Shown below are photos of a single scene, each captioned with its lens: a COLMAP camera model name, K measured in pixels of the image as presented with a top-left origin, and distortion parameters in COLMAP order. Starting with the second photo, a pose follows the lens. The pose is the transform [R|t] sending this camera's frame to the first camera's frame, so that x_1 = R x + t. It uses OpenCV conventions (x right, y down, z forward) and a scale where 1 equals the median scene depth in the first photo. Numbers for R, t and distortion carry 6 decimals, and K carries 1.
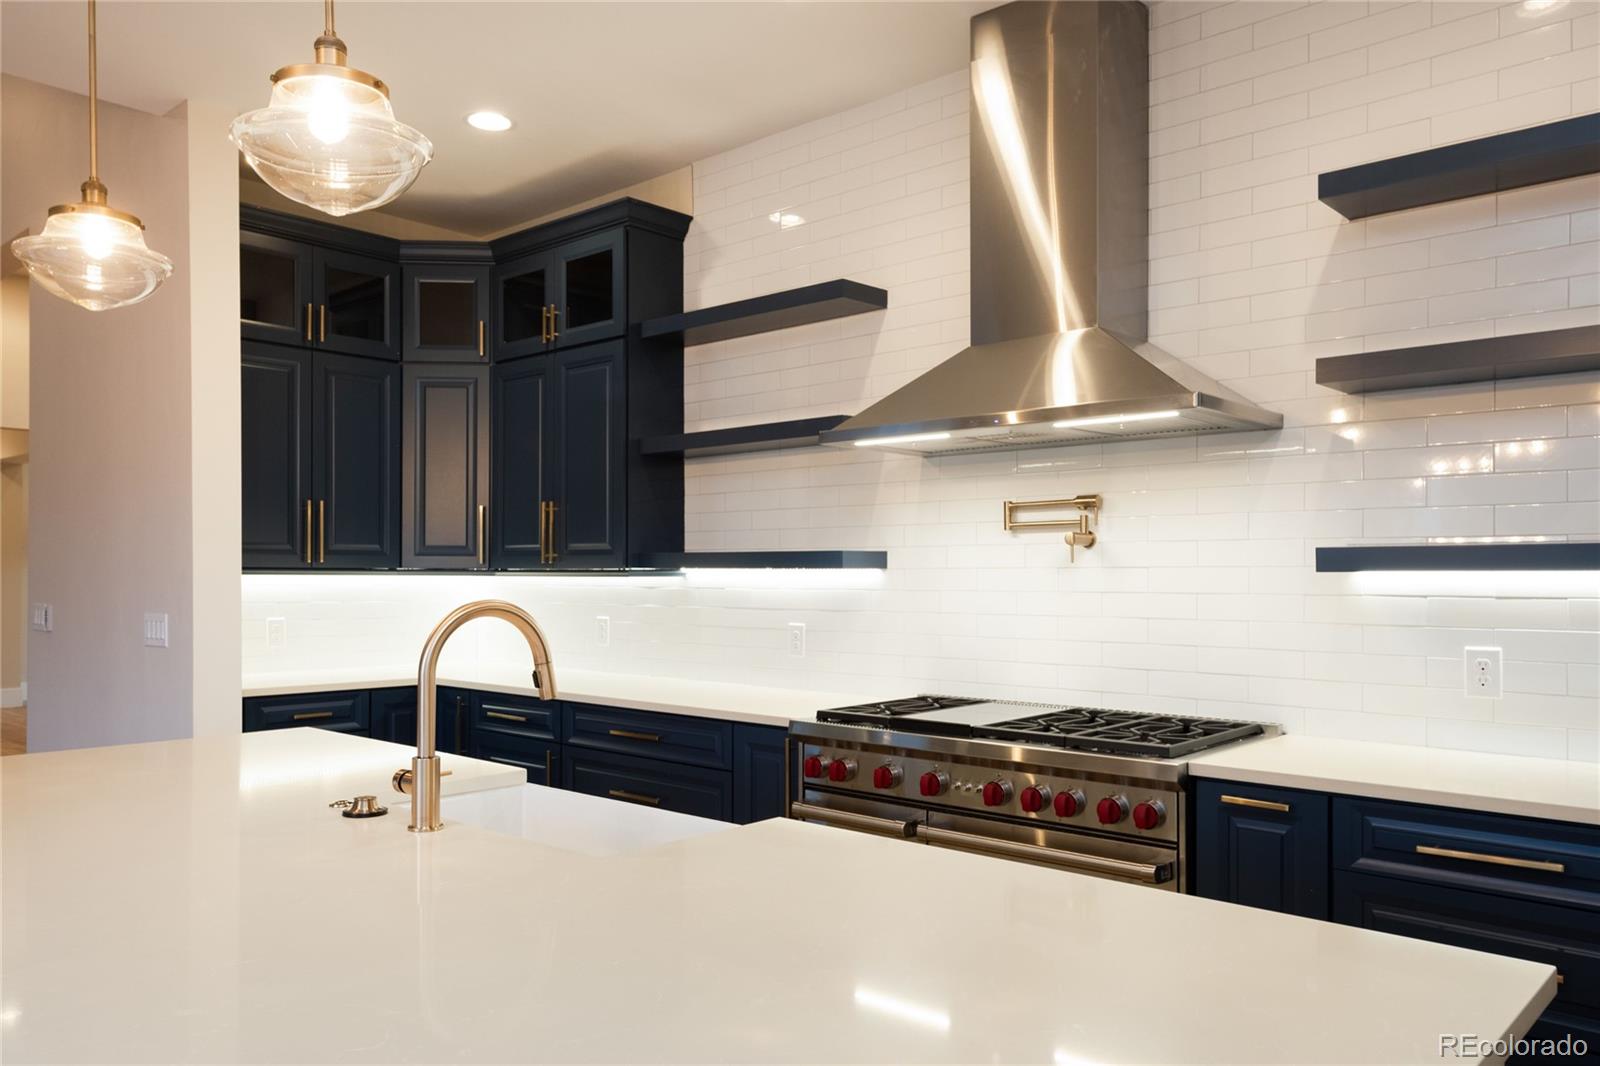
lens RADIAL K [[1170.2, 0, 798.6], [0, 1170.2, 575.9], [0, 0, 1]] dist [-0.001237, -0.000792]
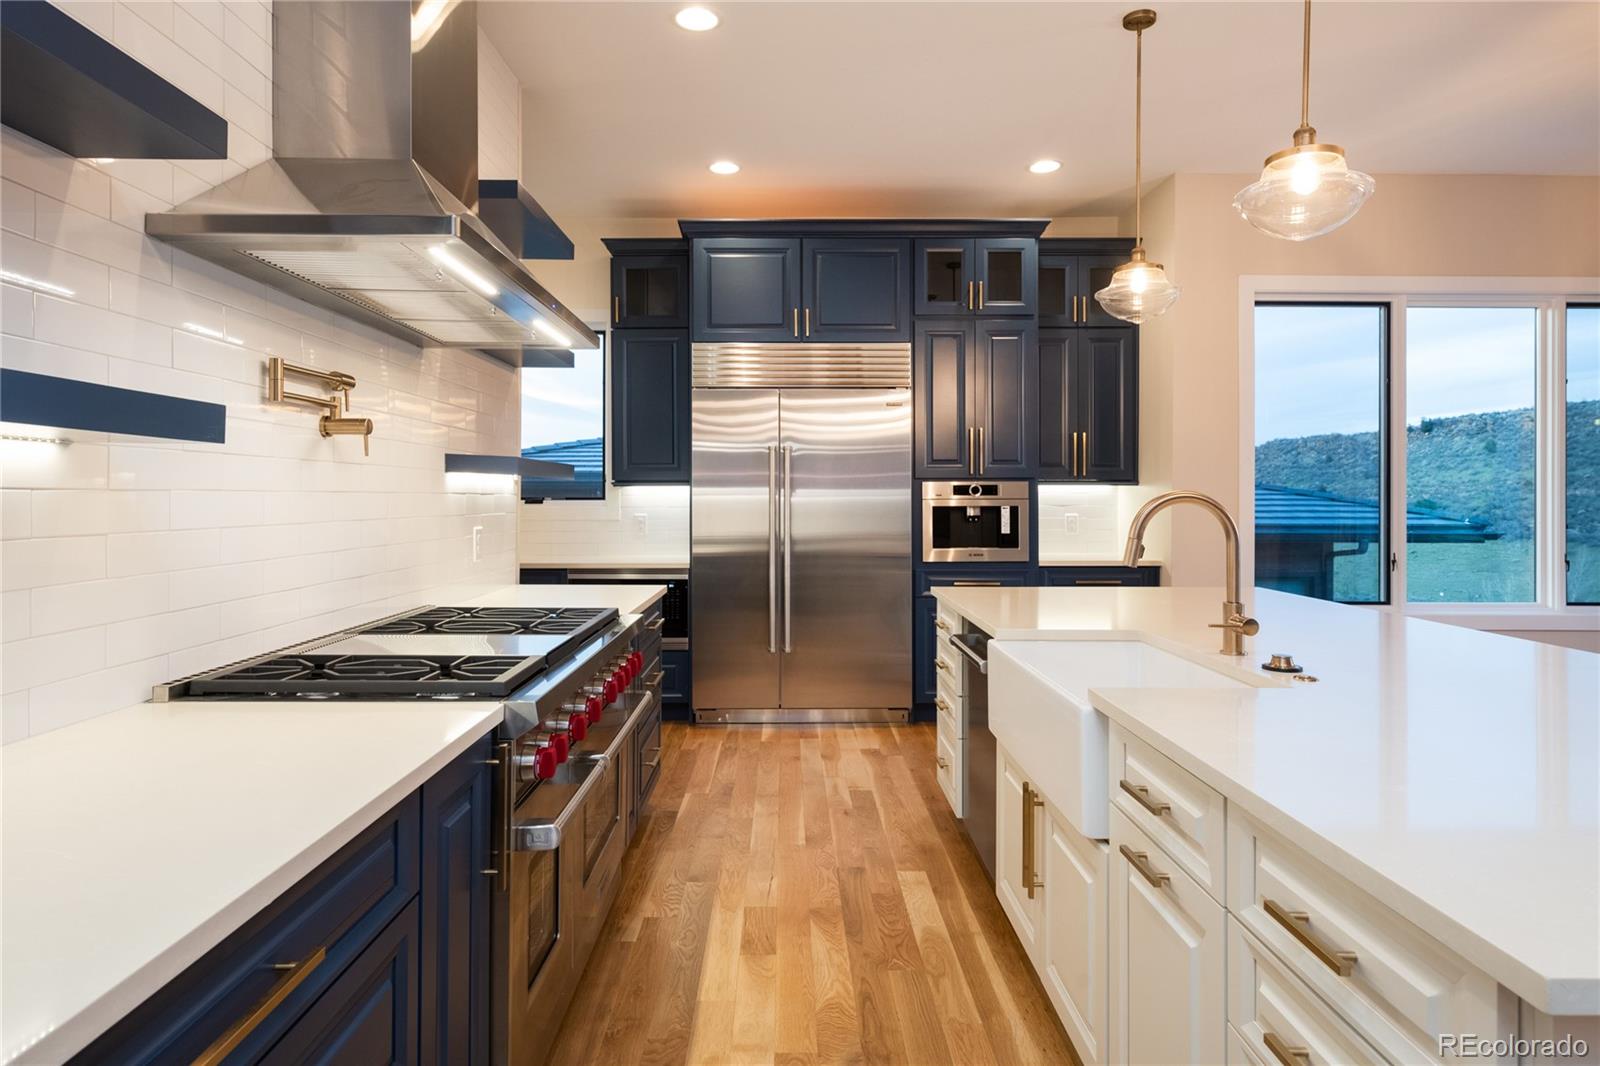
lens RADIAL K [[889.8, 0, 779.7], [0, 889.8, 497.9], [0, 0, 1]] dist [0.001581, 0.000017]
pose [[-0.659695, -0.001845, 0.751531, -0.369776], [-0.002829, 0.999996, -0.000028, 0.016501], [-0.751528, -0.002144, -0.659697, 1.001292]]
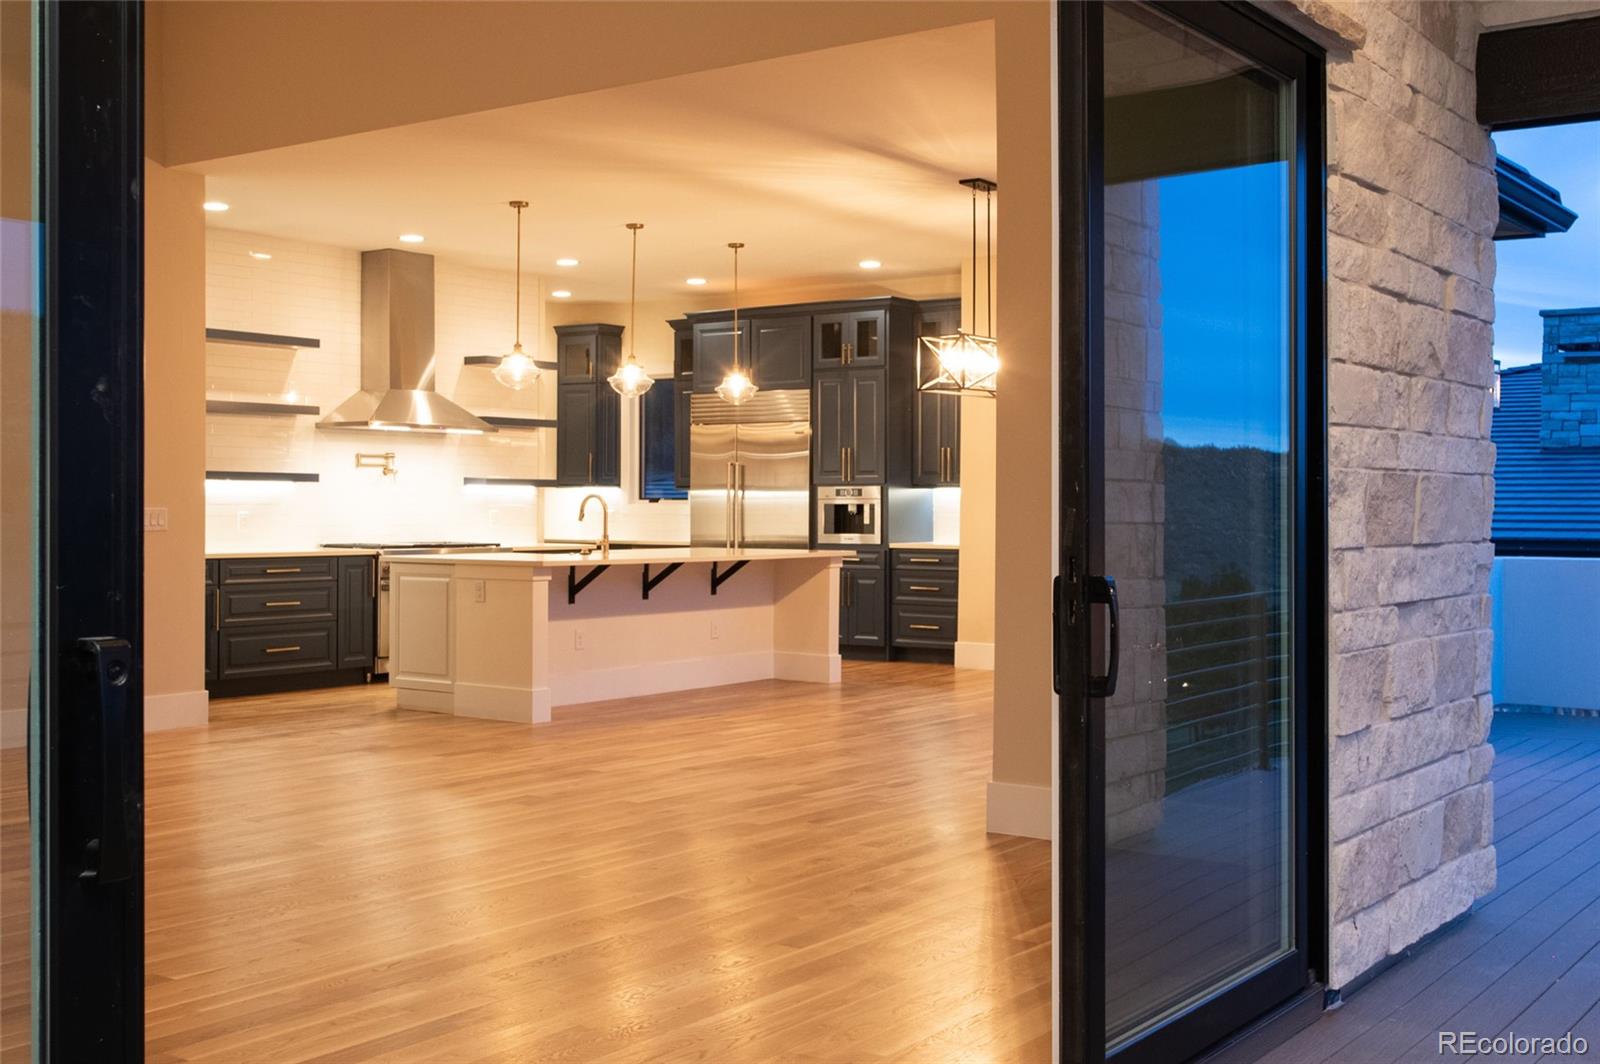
lens RADIAL K [[1777.9, 0, 800.0], [0, 1777.9, 532.0], [0, 0, 1]] dist [-0.011931, -0.013832]
pose [[-0.101572, -0.015801, 0.994703, -2.920979], [-0.003771, 0.999873, 0.015499, 0.027480], [-0.994821, -0.002177, -0.101618, 0.455566]]
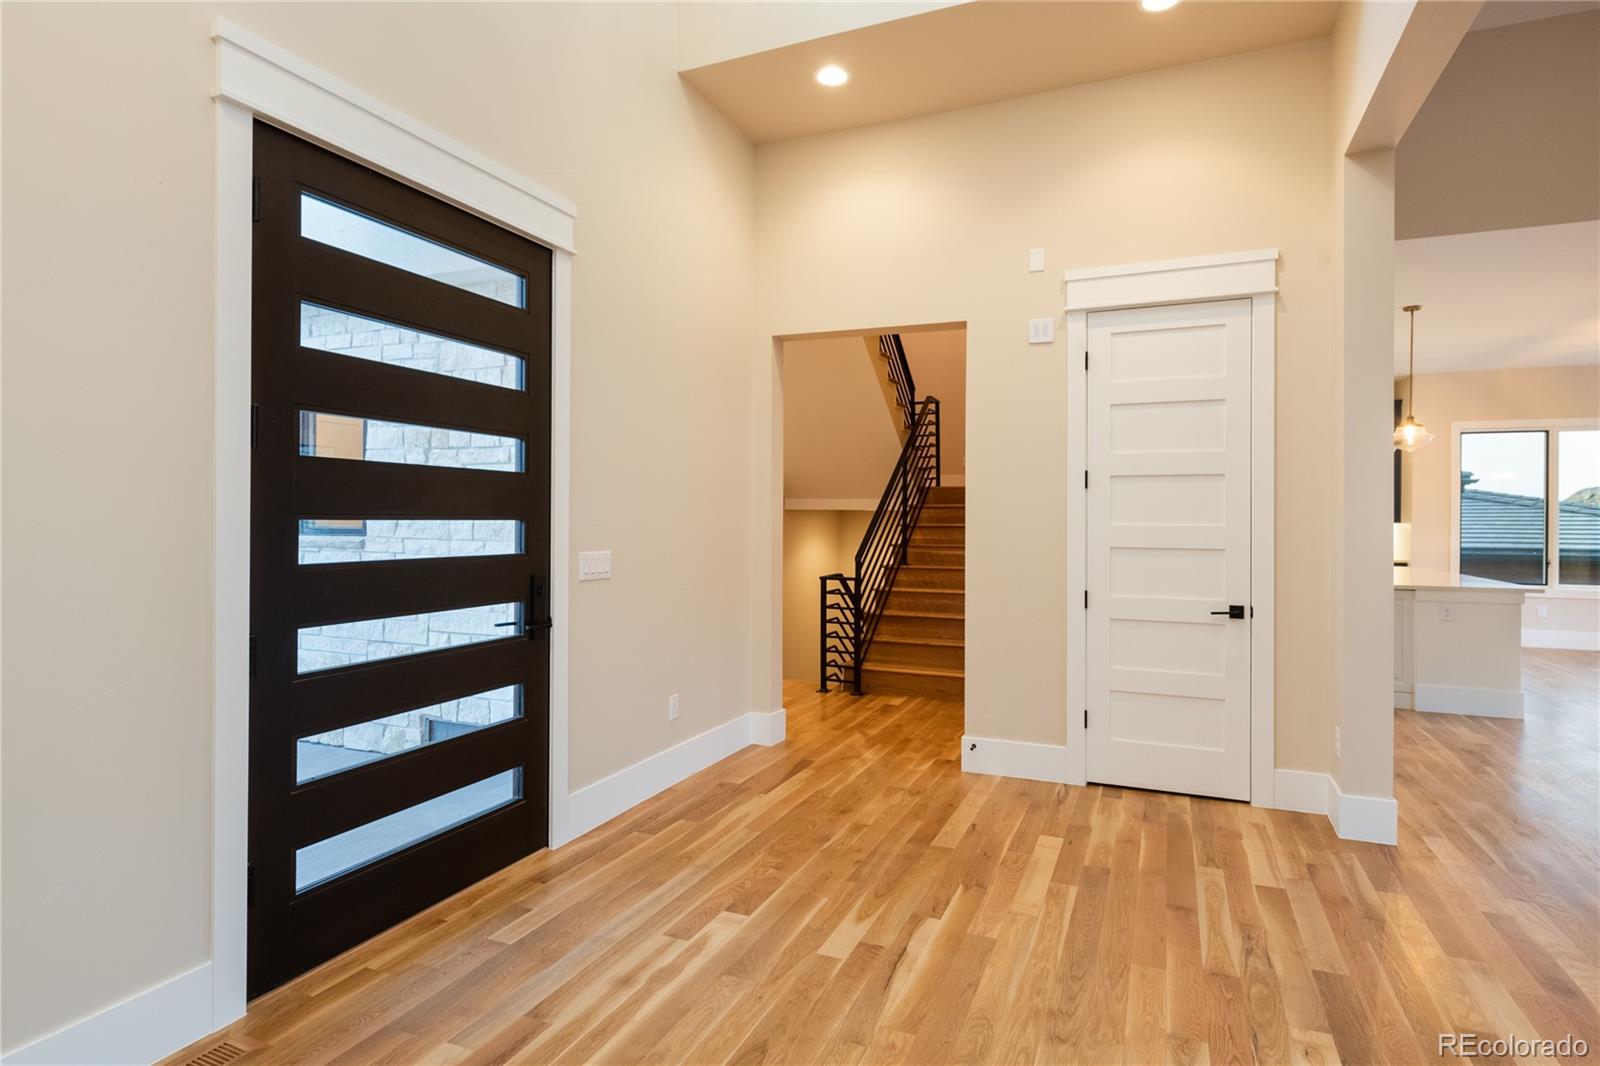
lens RADIAL K [[843.9, 0, 800.3], [0, 843.9, 521.5], [0, 0, 1]] dist [0.001336, -0.000322]
pose [[-0.314139, 0.000248, 0.949377, -1.492264], [-0.004642, 0.999988, -0.001797, 0.000988], [-0.949365, -0.004971, -0.314134, 2.134453]]
